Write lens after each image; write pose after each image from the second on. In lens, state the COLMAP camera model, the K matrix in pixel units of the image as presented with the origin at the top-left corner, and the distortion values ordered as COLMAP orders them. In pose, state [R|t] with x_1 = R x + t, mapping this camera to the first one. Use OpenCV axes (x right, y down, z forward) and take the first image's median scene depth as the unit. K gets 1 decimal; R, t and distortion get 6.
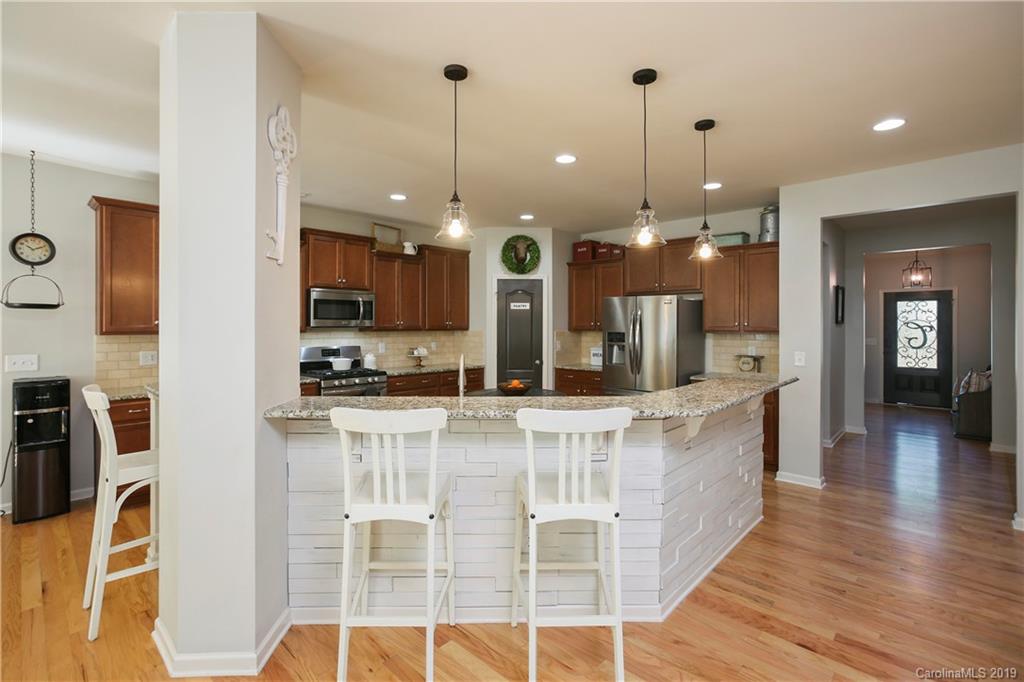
lens RADIAL K [[476.0, 0, 507.8], [0, 476.0, 322.5], [0, 0, 1]] dist [-0.021769, 0.014633]
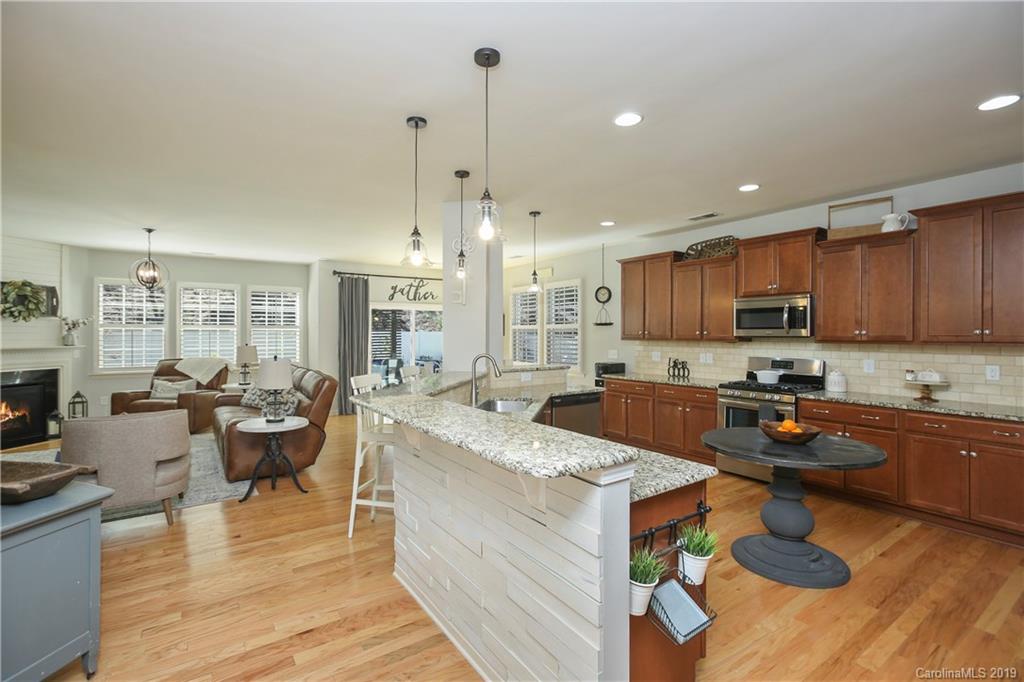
lens RADIAL K [[470.8, 0, 507.3], [0, 470.8, 333.3], [0, 0, 1]] dist [-0.020064, 0.014813]
pose [[-0.213808, -0.000663, -0.976875, 0.637640], [0.002535, 0.999996, -0.001234, 0.002199], [0.976872, -0.002740, -0.213806, 0.679451]]
